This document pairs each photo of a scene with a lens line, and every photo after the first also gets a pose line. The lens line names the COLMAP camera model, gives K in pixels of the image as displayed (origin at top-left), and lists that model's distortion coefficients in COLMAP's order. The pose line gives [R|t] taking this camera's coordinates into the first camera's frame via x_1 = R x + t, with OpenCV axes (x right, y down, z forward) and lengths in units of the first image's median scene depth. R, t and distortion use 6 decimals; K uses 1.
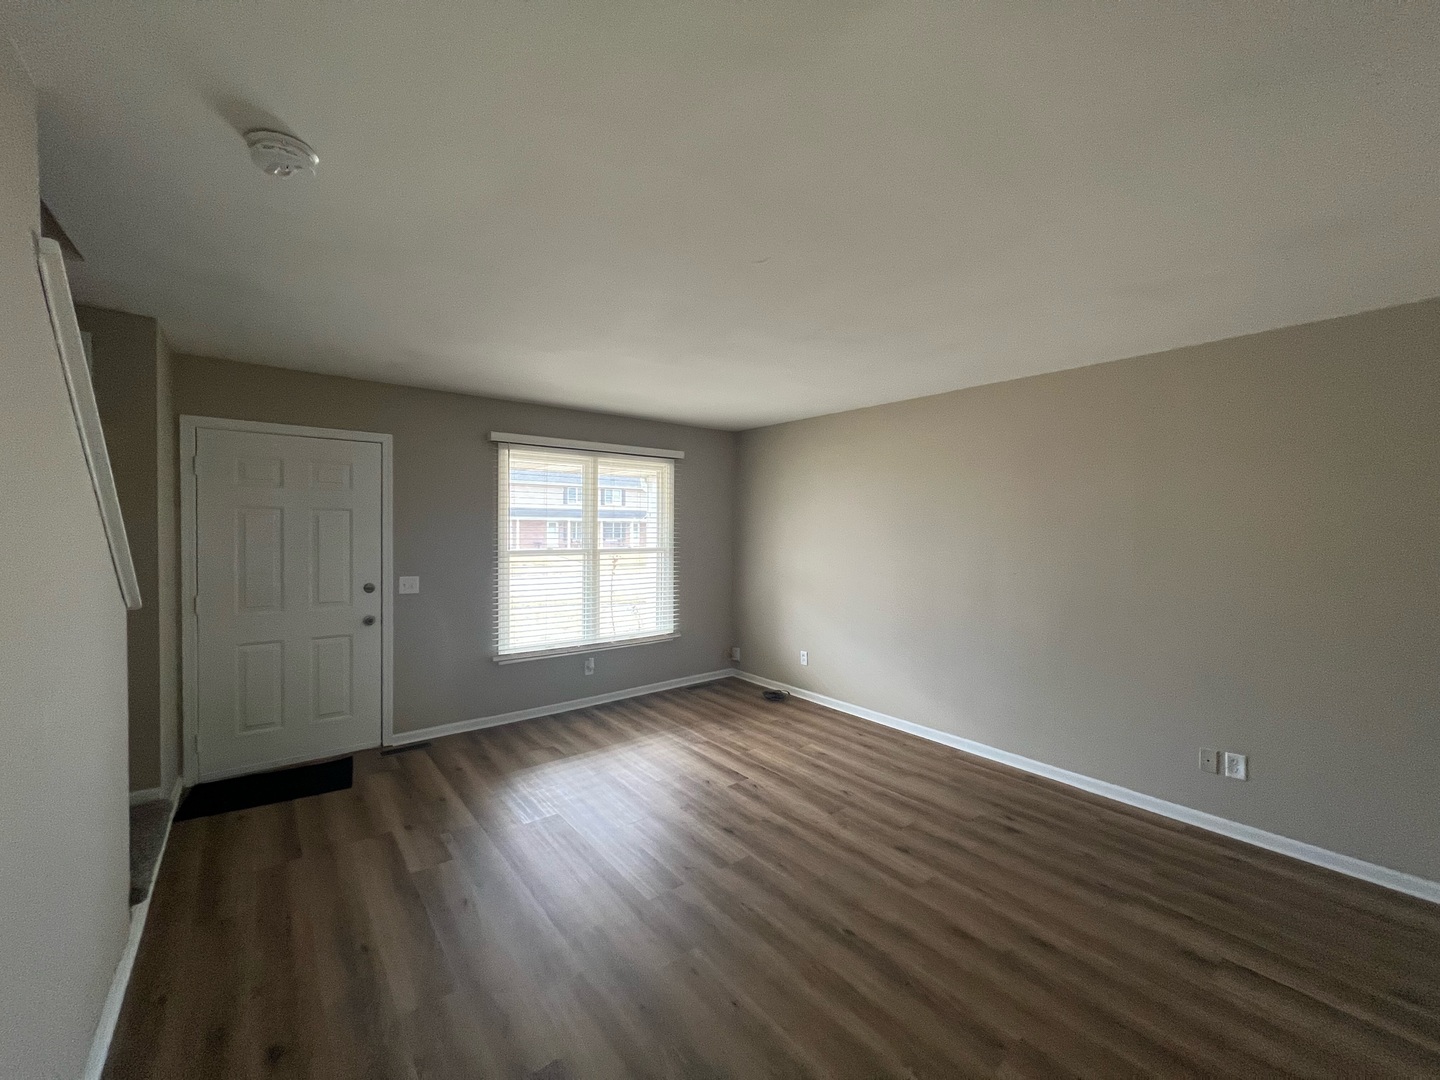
lens RADIAL K [[573.8, 0, 720.0], [0, 573.8, 540.0], [0, 0, 1]] dist [-0.000551, -0.000090]
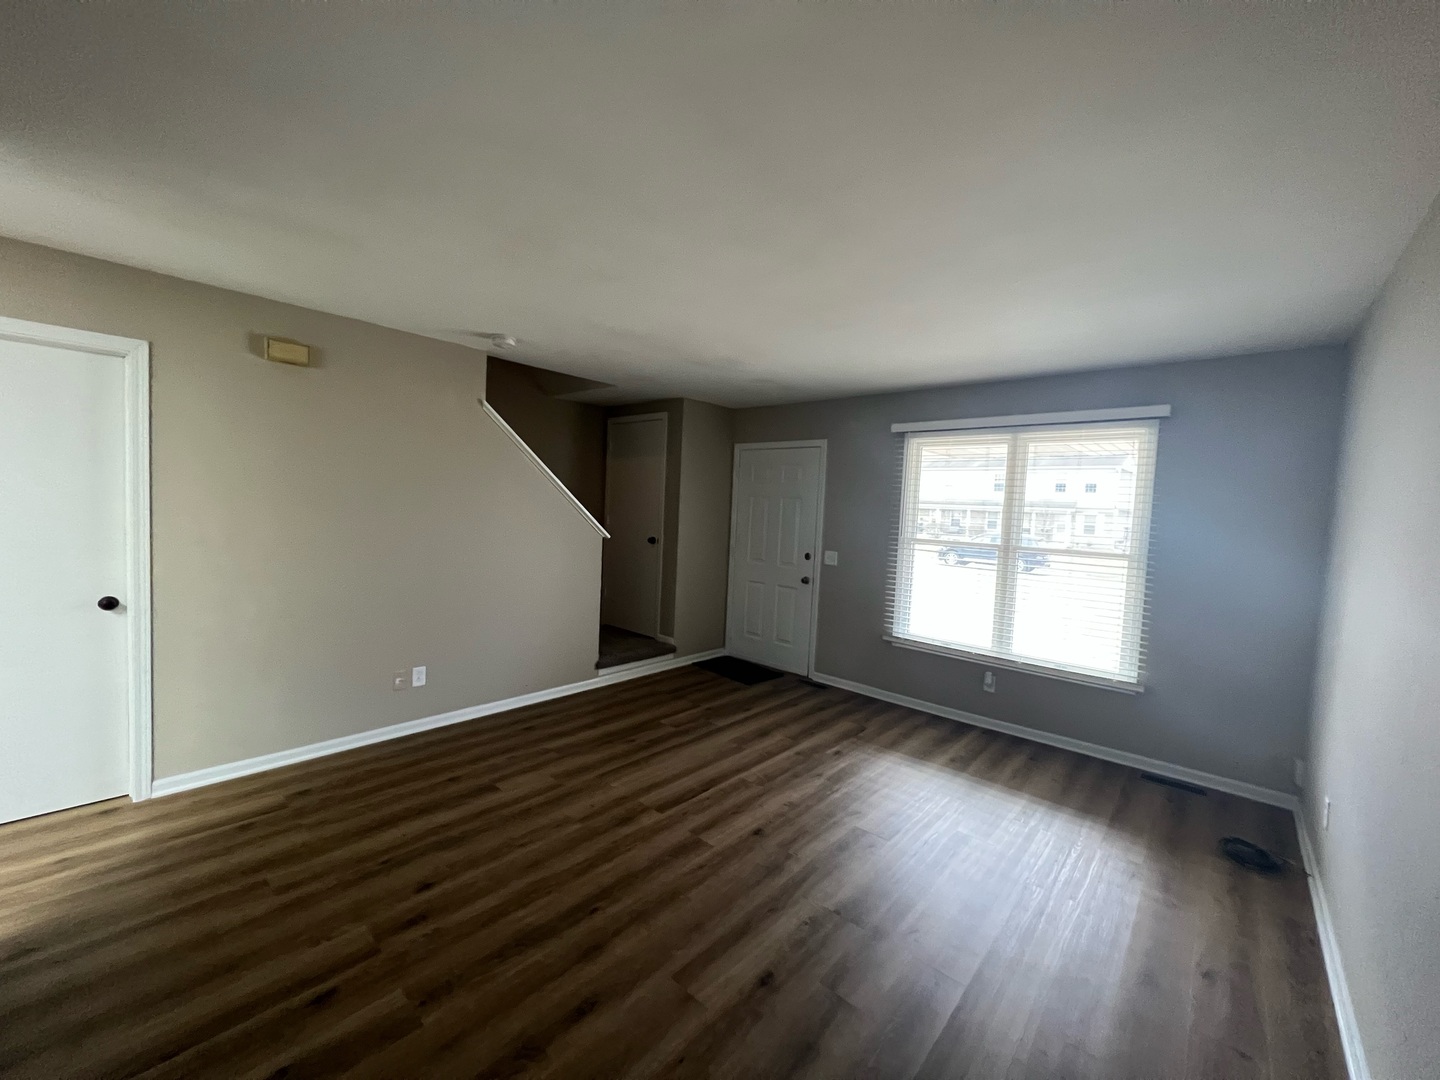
lens RADIAL K [[573.8, 0, 720.0], [0, 573.8, 540.0], [0, 0, 1]] dist [-0.000551, -0.000090]
pose [[0.160236, 0.056556, -0.985457, 0.649022], [-0.064478, 0.996825, 0.046724, -0.003913], [0.984971, 0.056053, 0.163374, 0.553801]]
